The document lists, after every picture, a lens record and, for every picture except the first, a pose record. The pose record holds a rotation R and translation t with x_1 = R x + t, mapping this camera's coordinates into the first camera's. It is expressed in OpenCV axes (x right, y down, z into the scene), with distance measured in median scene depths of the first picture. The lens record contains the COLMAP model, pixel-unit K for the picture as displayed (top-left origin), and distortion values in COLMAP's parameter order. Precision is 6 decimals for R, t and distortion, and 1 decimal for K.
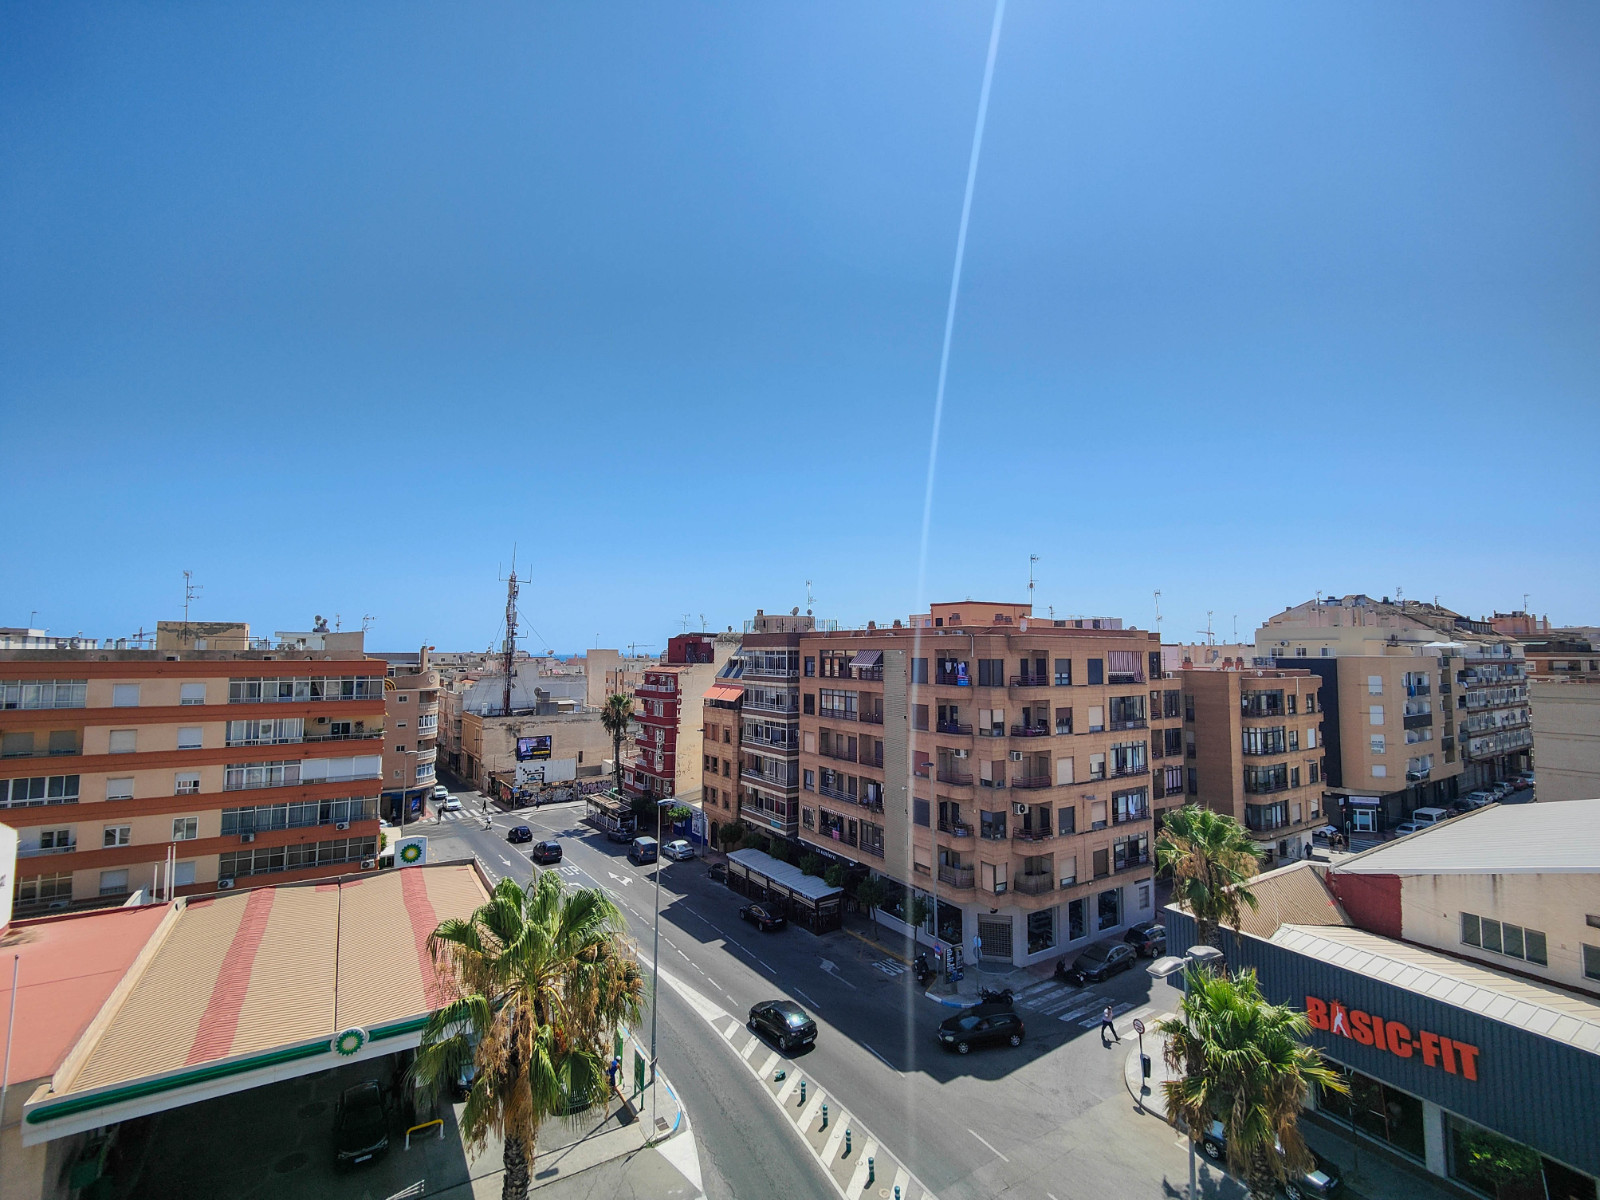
lens RADIAL K [[703.1, 0, 807.0], [0, 703.1, 602.9], [0, 0, 1]] dist [0.046546, -0.042858]
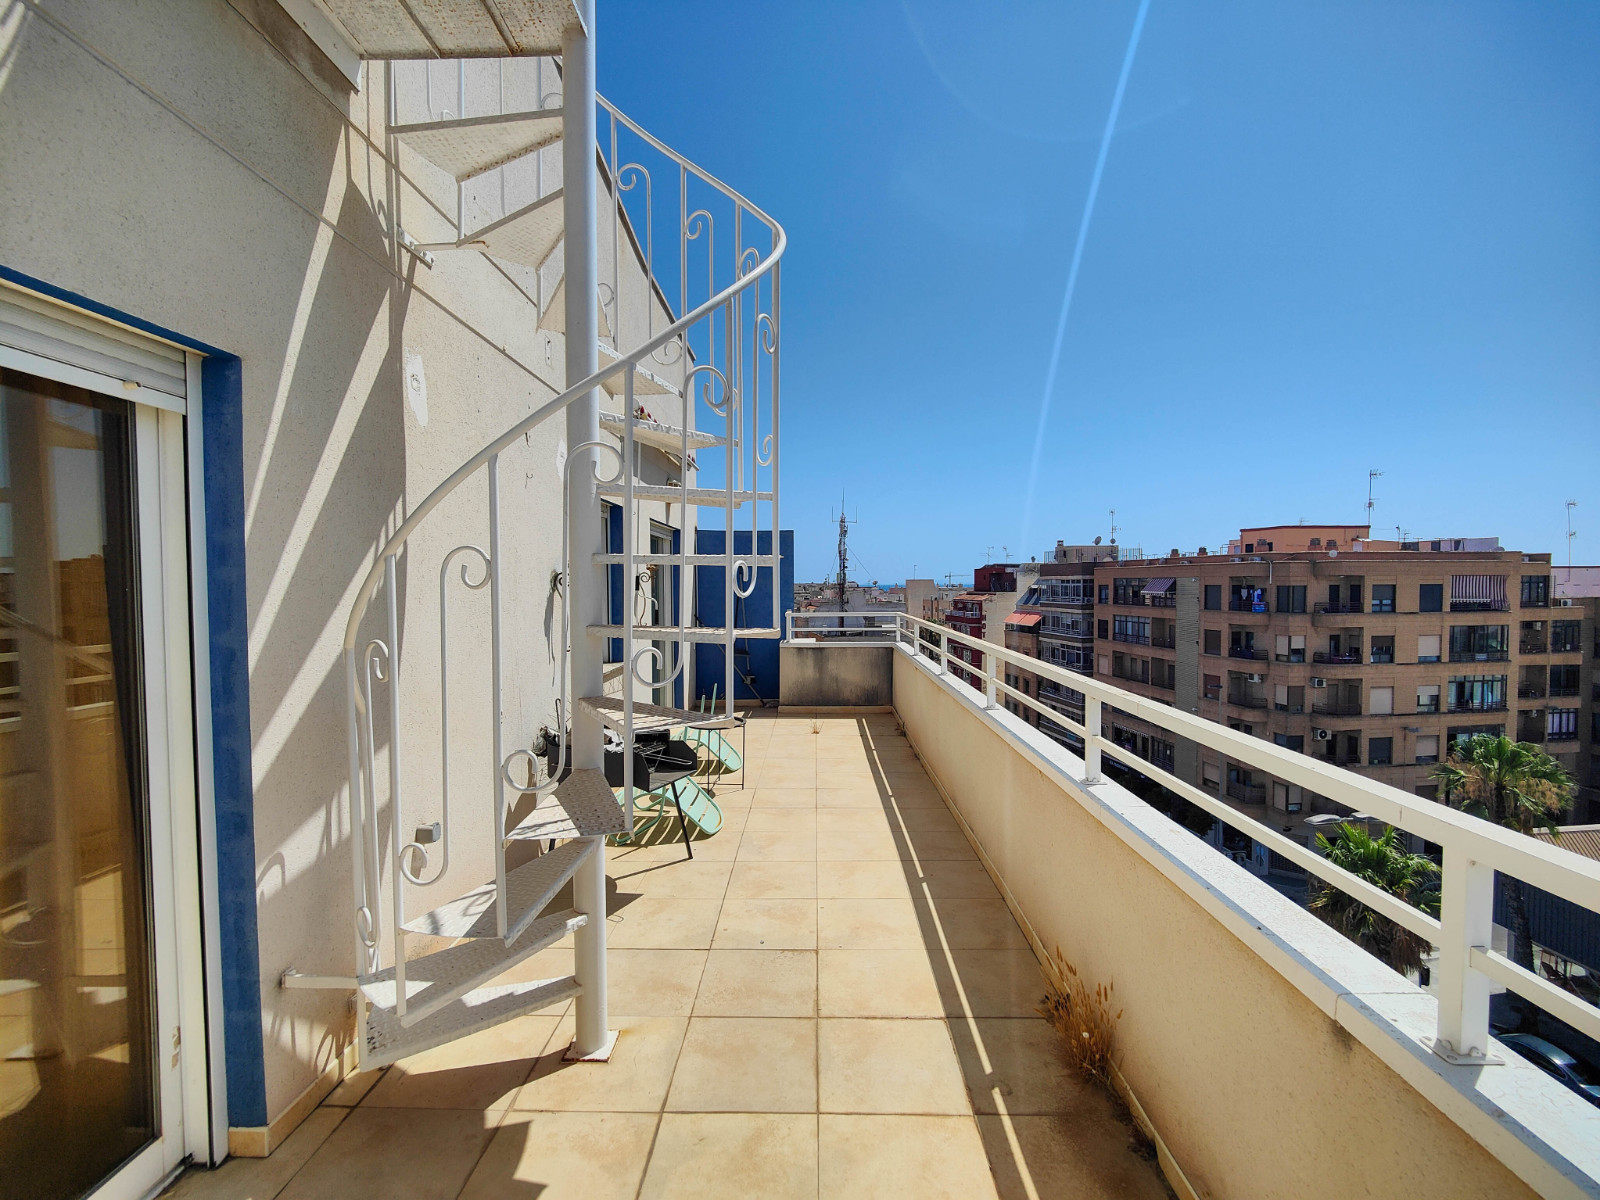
lens RADIAL K [[704.8, 0, 805.4], [0, 704.8, 605.3], [0, 0, 1]] dist [0.015998, -0.010544]
pose [[0.901291, 0.005337, -0.433182, 0.068638], [0.039148, 0.994830, 0.093708, -0.011329], [0.431442, -0.101416, 0.896422, -0.169263]]
